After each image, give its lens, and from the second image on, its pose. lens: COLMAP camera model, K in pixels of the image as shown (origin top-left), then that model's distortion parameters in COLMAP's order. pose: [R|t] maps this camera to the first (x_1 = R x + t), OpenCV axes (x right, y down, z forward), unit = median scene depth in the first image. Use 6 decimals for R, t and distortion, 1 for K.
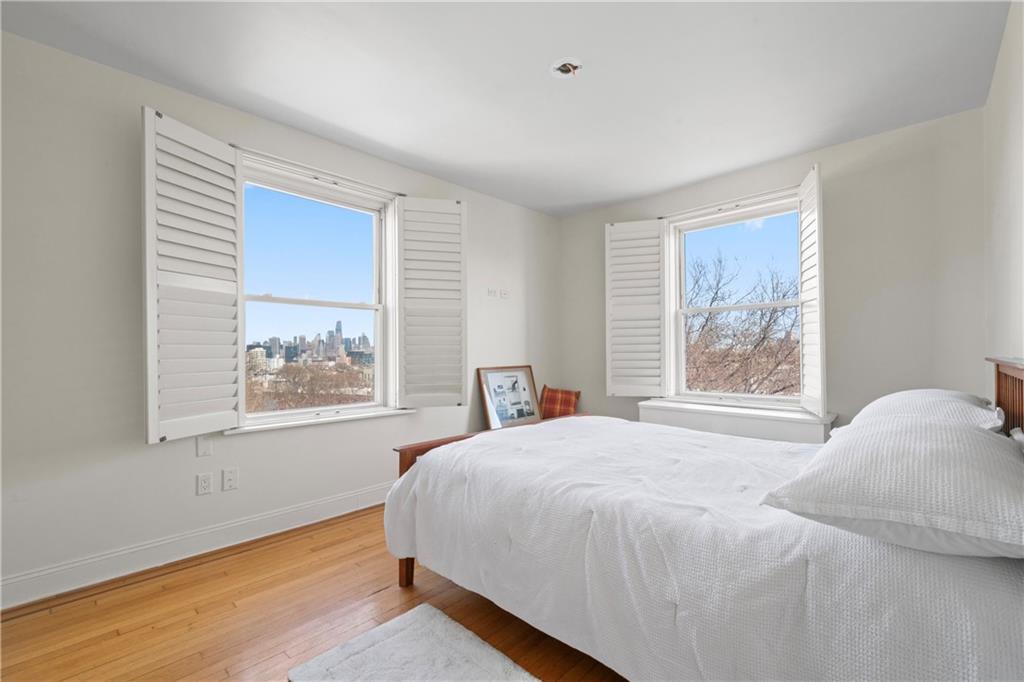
lens RADIAL K [[443.4, 0, 511.5], [0, 443.4, 350.5], [0, 0, 1]] dist [0.000710, 0.000216]
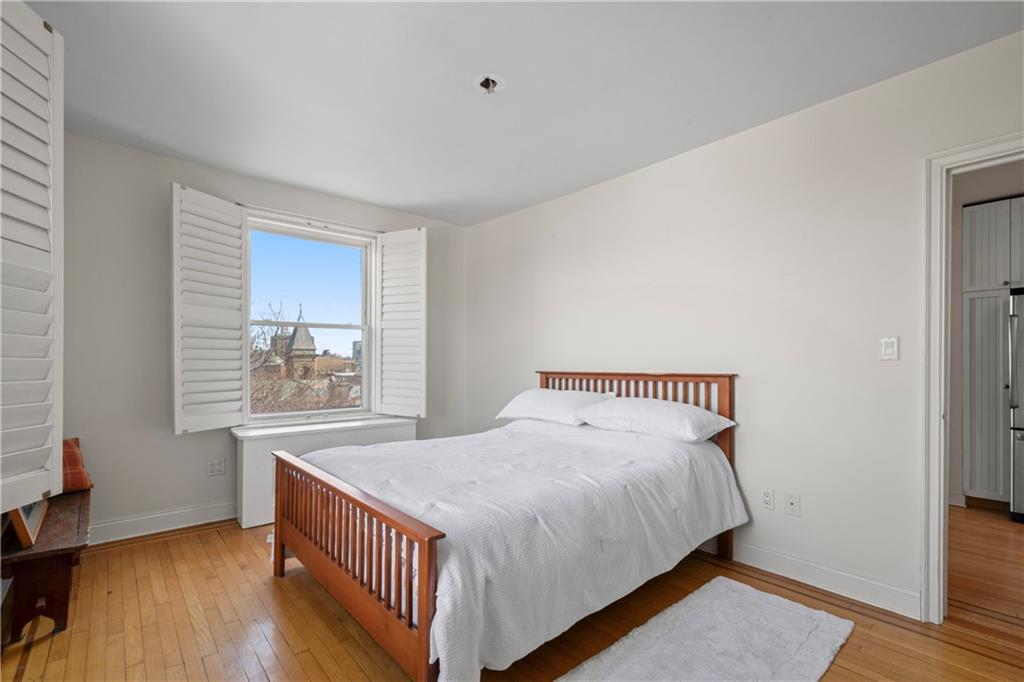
lens RADIAL K [[443.4, 0, 511.5], [0, 443.4, 350.5], [0, 0, 1]] dist [0.000710, 0.000216]
pose [[0.090639, 0.030531, 0.995416, -0.590742], [-0.001504, 0.999533, -0.030520, -0.007934], [-0.995883, 0.001269, 0.090642, 0.585484]]
